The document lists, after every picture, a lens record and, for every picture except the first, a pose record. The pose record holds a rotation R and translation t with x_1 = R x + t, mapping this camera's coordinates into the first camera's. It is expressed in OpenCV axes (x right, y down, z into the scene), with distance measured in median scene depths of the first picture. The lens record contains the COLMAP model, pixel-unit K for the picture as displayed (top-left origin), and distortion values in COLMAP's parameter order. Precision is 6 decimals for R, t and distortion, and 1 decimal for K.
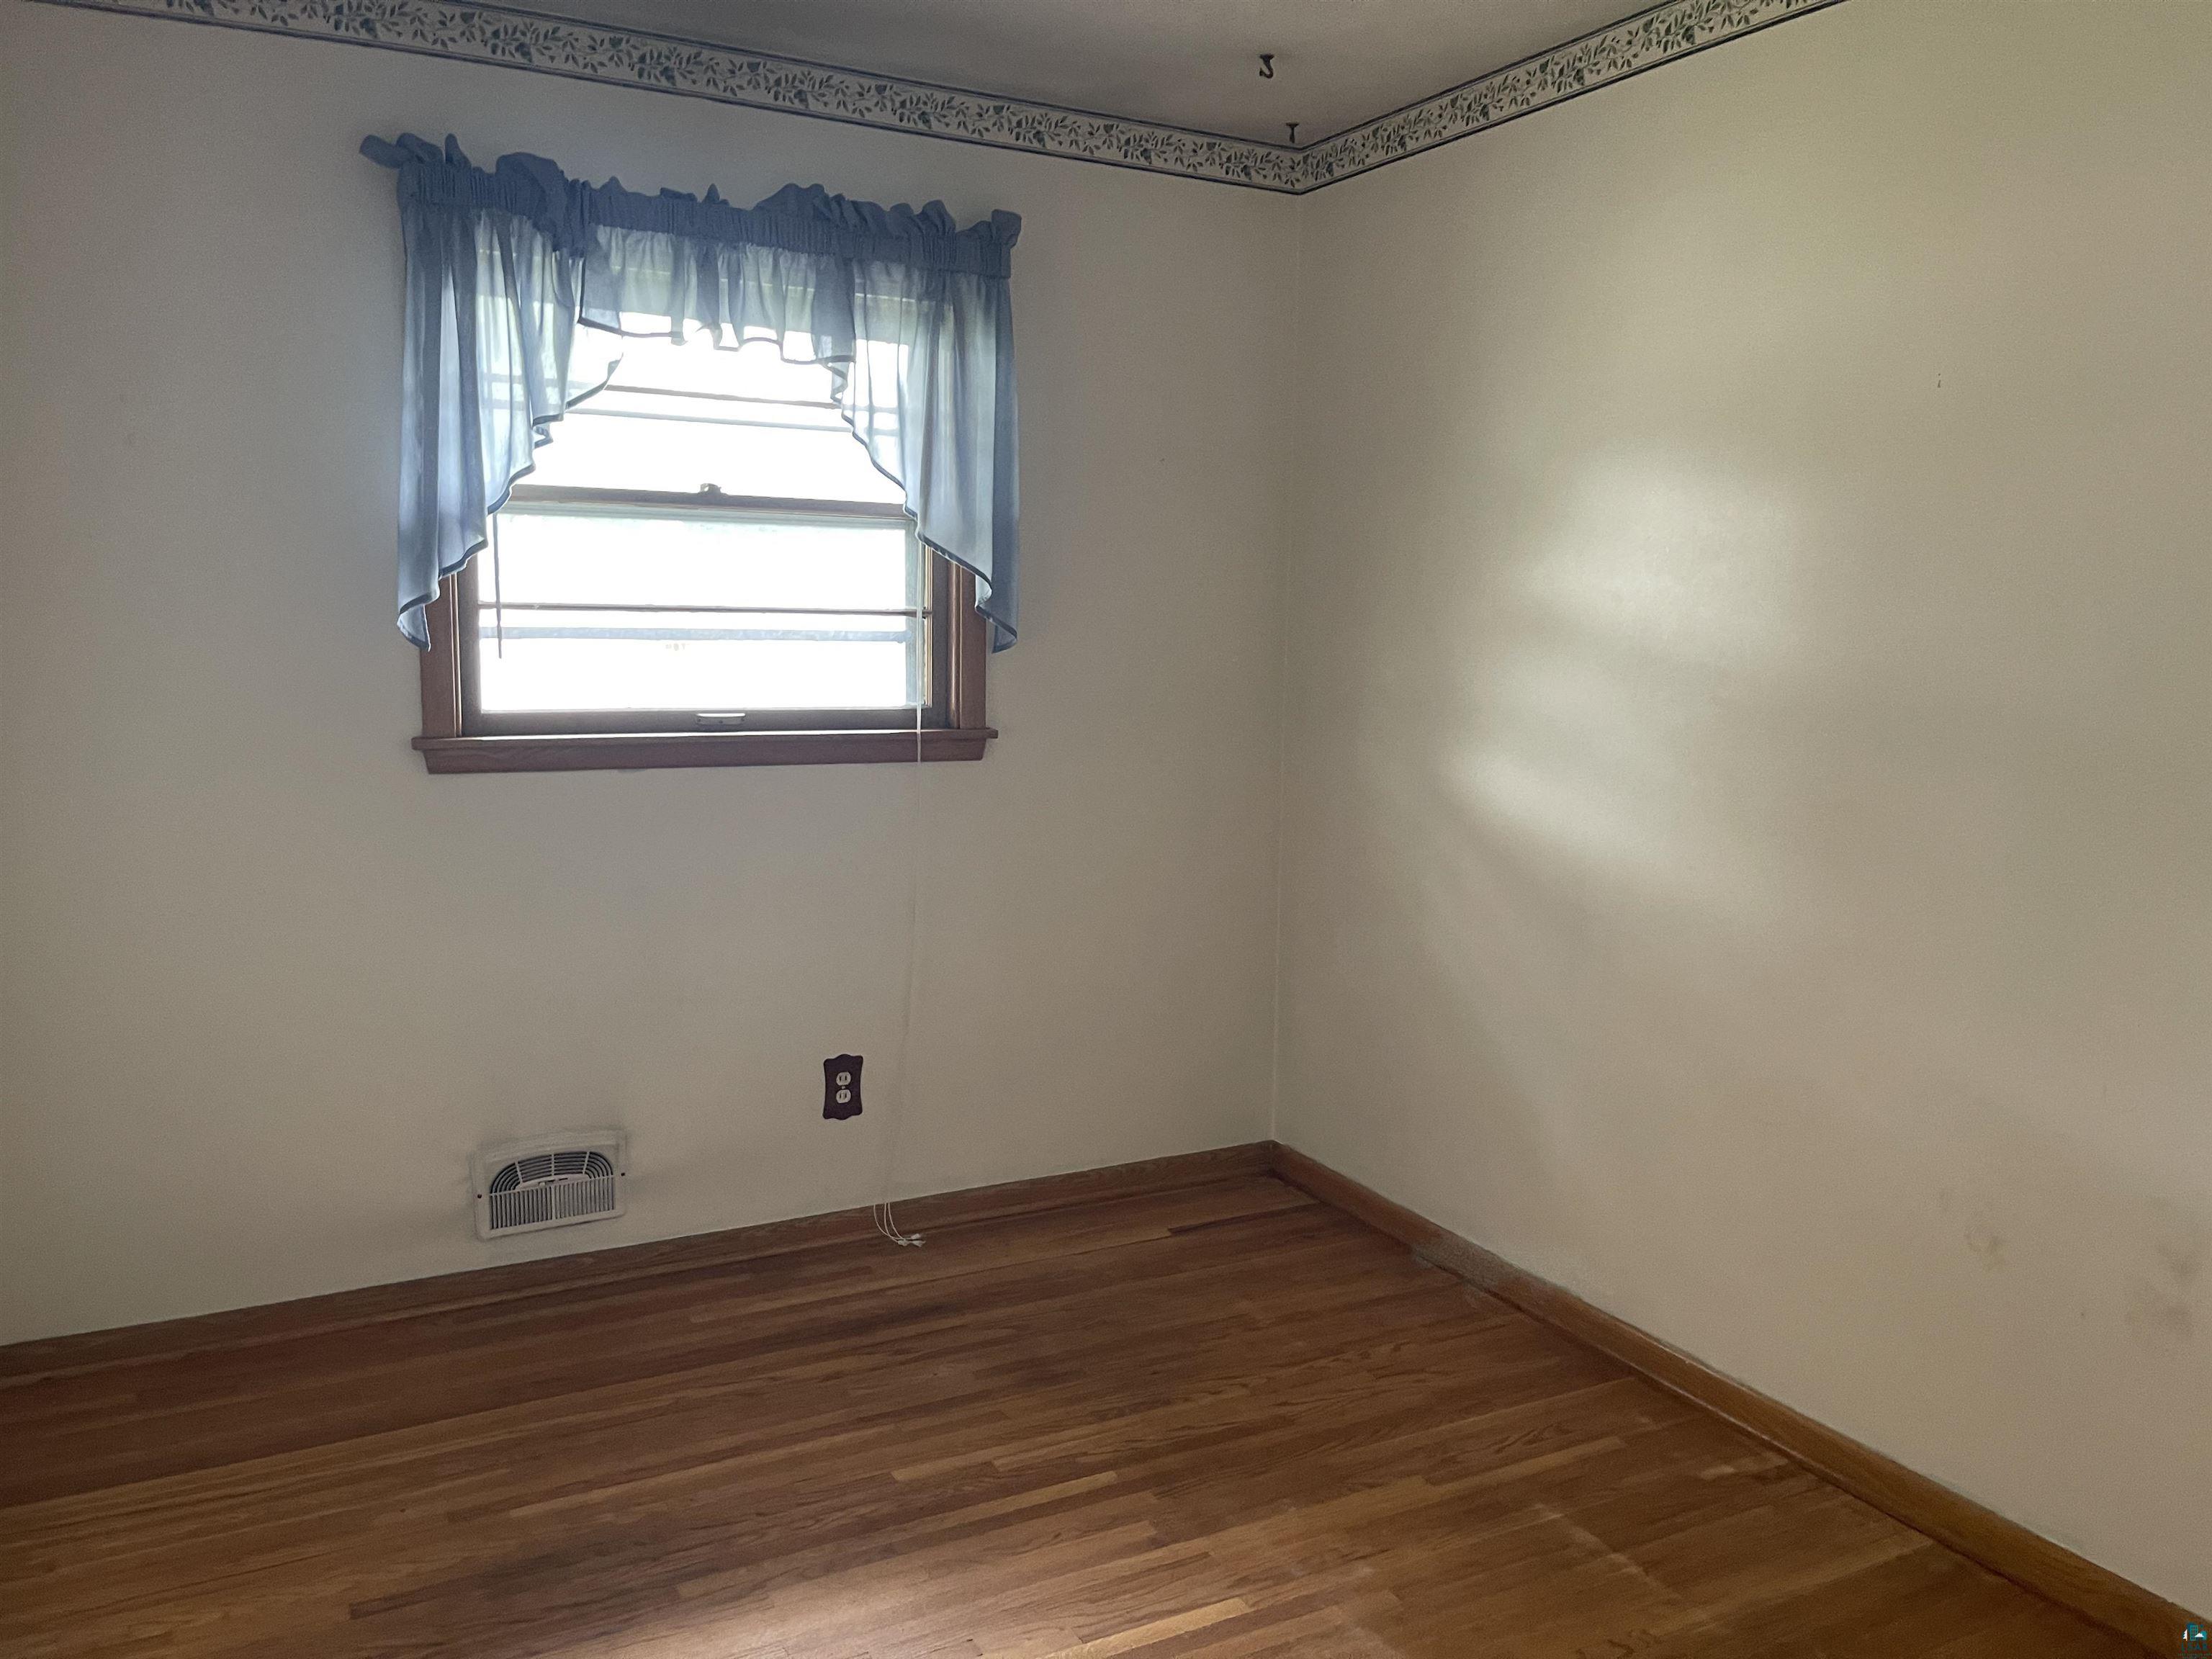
lens RADIAL K [[1652.2, 0, 1115.0], [0, 1652.2, 823.8], [0, 0, 1]] dist [0.022753, 0.004127]
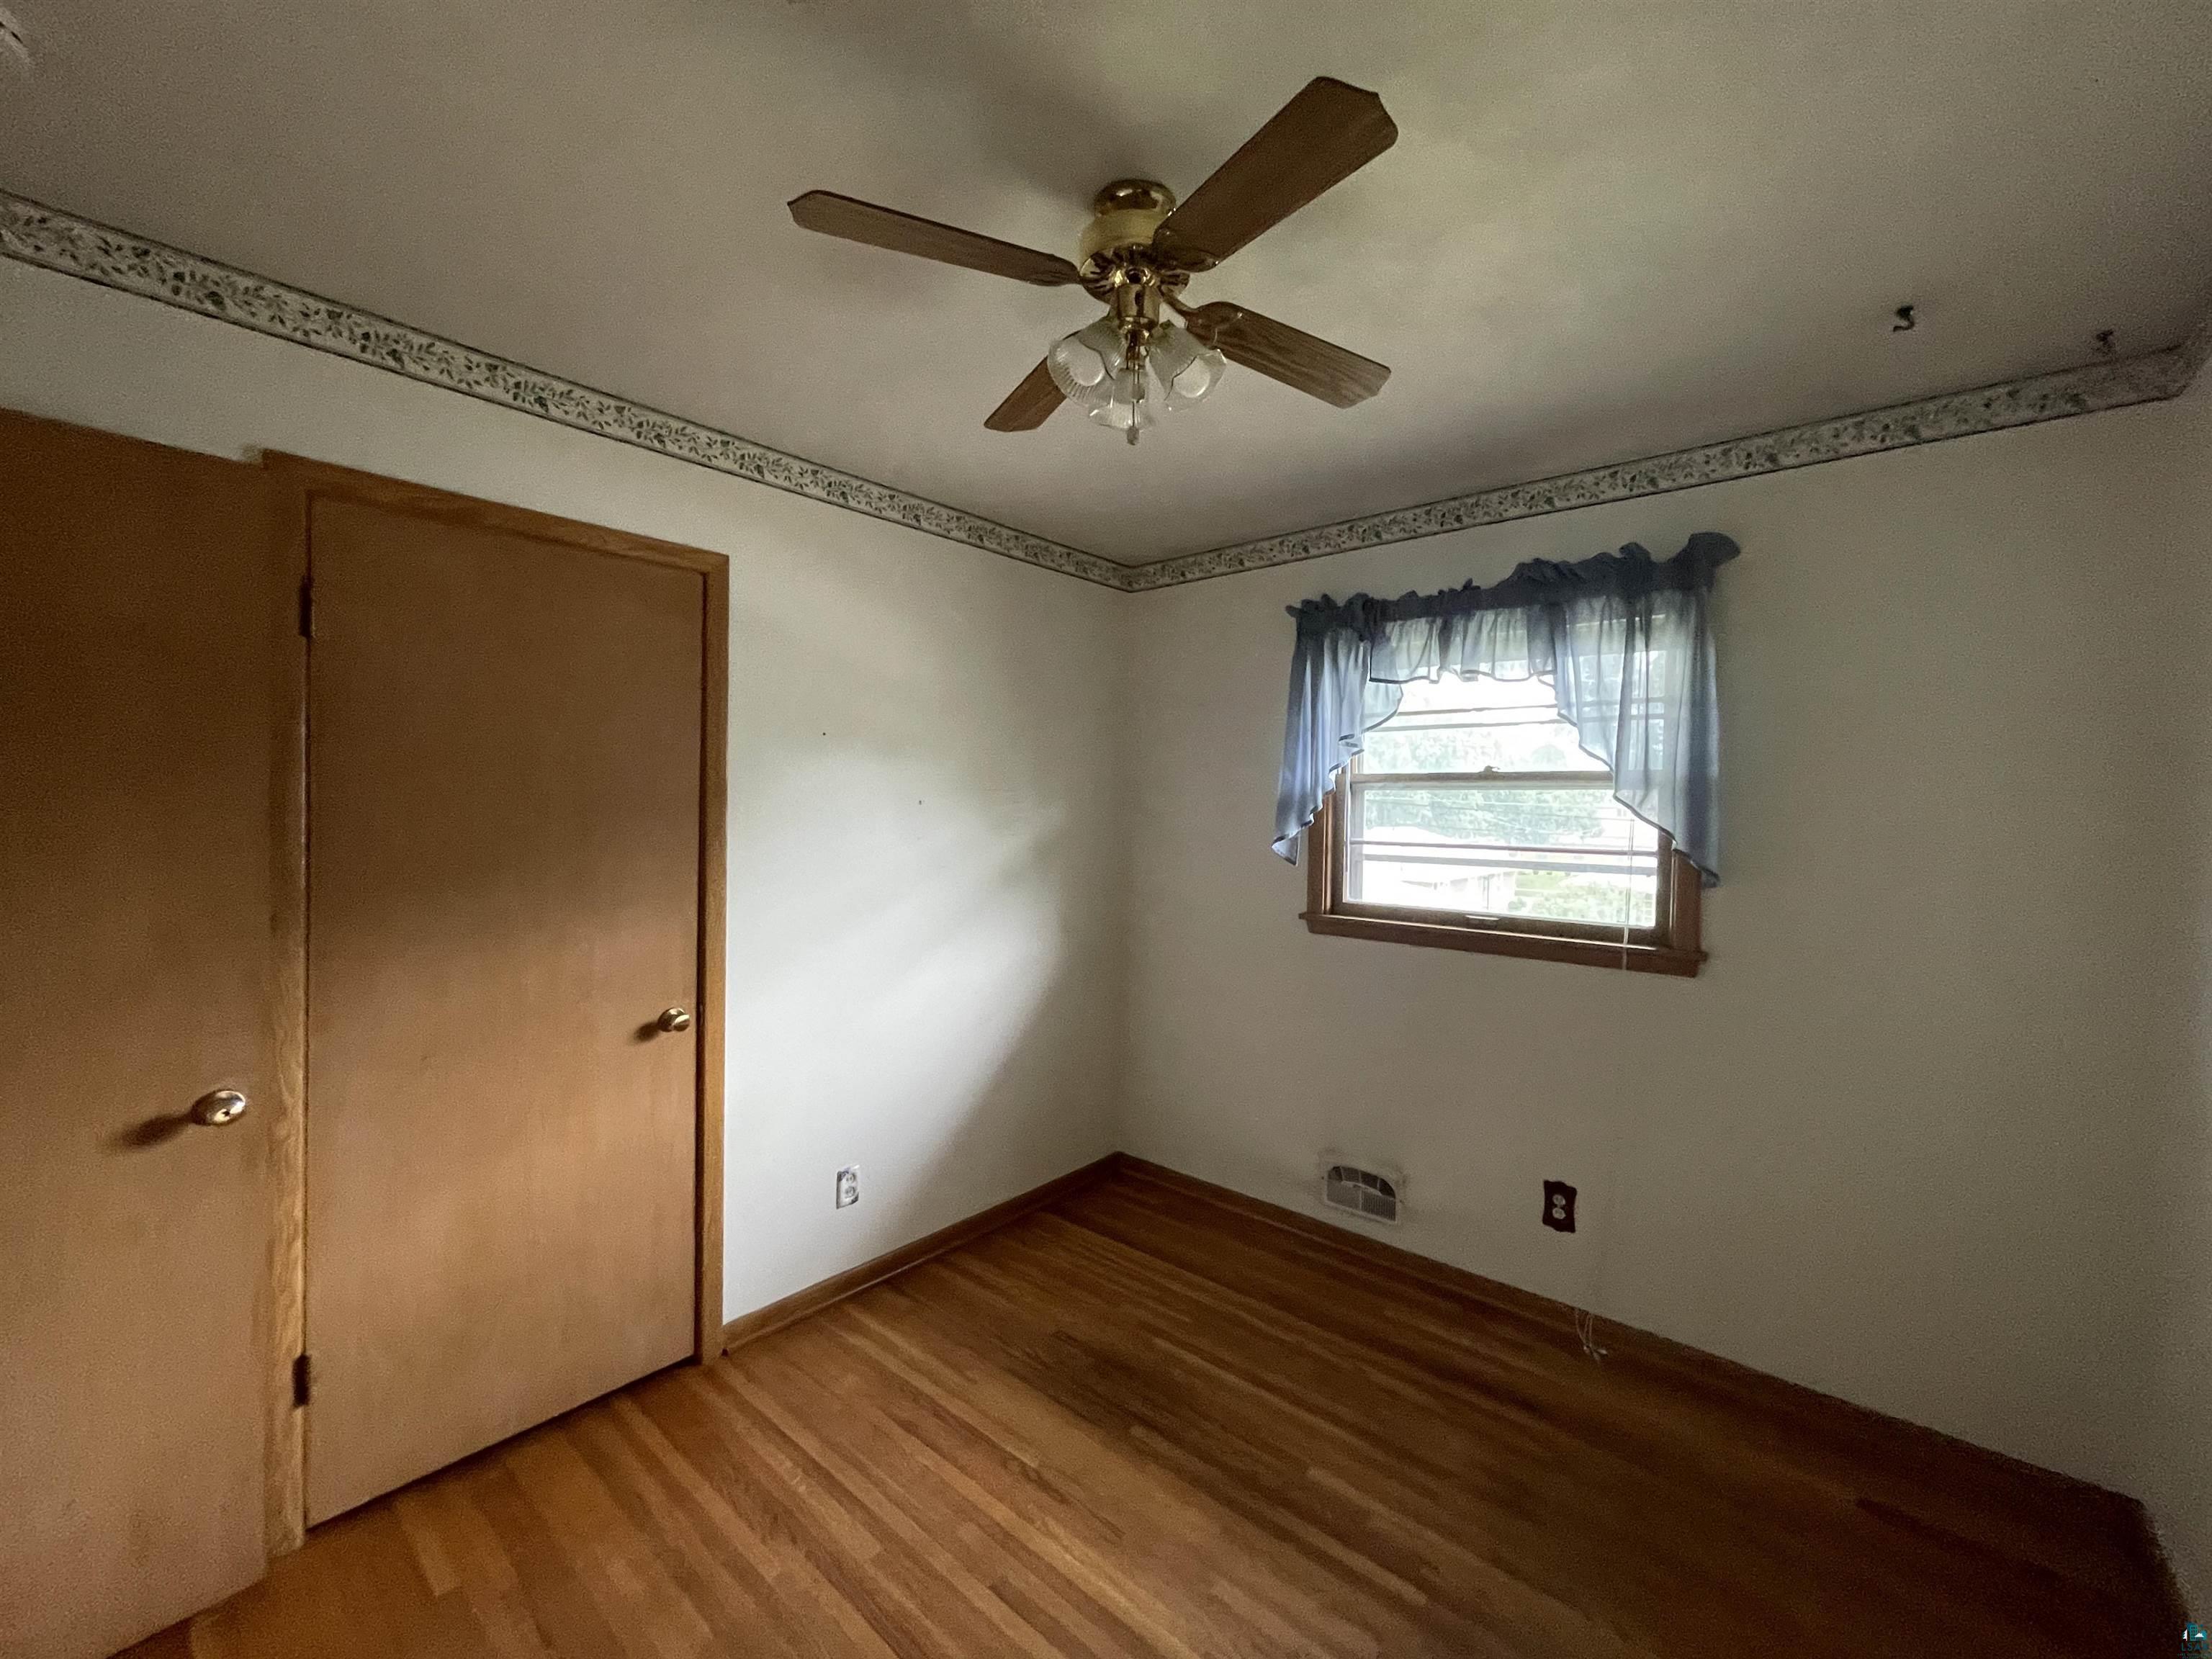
lens RADIAL K [[894.9, 0, 1110.5], [0, 894.9, 825.2], [0, 0, 1]] dist [-0.020976, 0.017766]
pose [[0.365668, 0.005753, -0.930728, 0.408519], [-0.128843, 0.990666, -0.044496, -0.073161], [0.921785, 0.136189, 0.362996, 0.408687]]
